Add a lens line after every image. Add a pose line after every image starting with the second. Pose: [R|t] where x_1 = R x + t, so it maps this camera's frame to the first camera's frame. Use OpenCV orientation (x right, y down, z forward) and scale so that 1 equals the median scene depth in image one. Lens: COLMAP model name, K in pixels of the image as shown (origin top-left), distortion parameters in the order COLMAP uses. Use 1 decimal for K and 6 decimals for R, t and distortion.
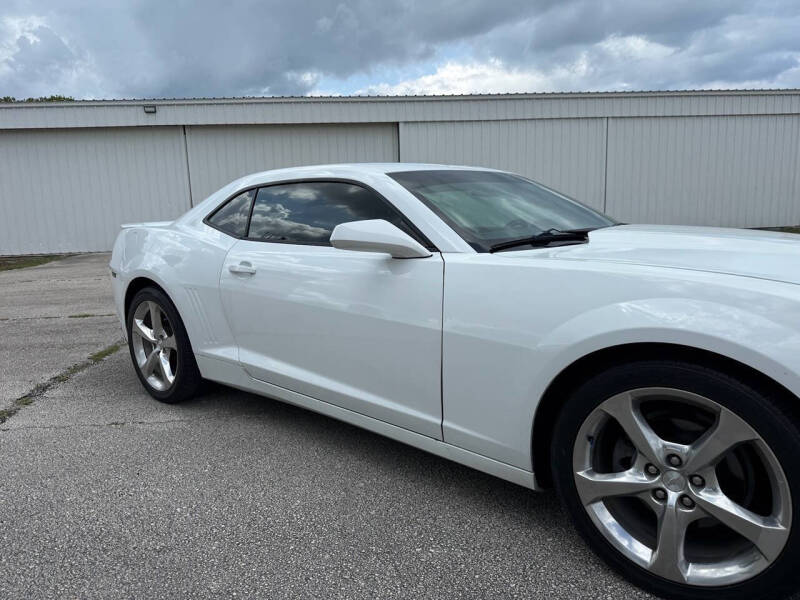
lens RADIAL K [[571.5, 0, 400.0], [0, 571.5, 300.0], [0, 0, 1]] dist [0.020992, -0.034312]
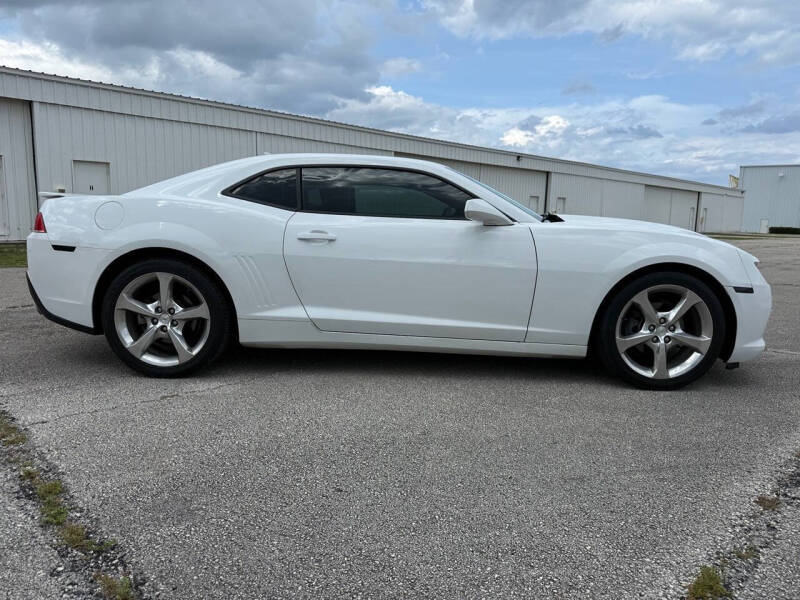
lens RADIAL K [[571.5, 0, 400.0], [0, 571.5, 300.0], [0, 0, 1]] dist [0.020992, -0.034312]
pose [[0.760304, -0.046107, 0.647929, -0.781155], [0.057295, 0.998350, 0.003810, 0.069005], [-0.647036, 0.034227, 0.761691, 0.010951]]
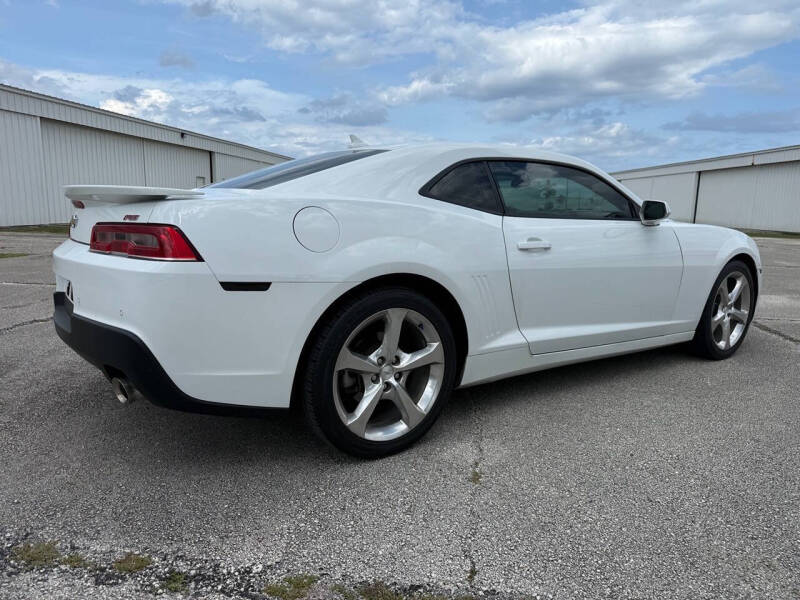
lens RADIAL K [[560.9, 0, 400.2], [0, 560.9, 318.7], [0, 0, 1]] dist [0.019027, -0.000551]
pose [[0.245510, -0.157675, 0.956485, -1.098251], [0.127082, 0.983403, 0.129493, -0.073135], [-0.961028, 0.089761, 0.261473, 0.847907]]
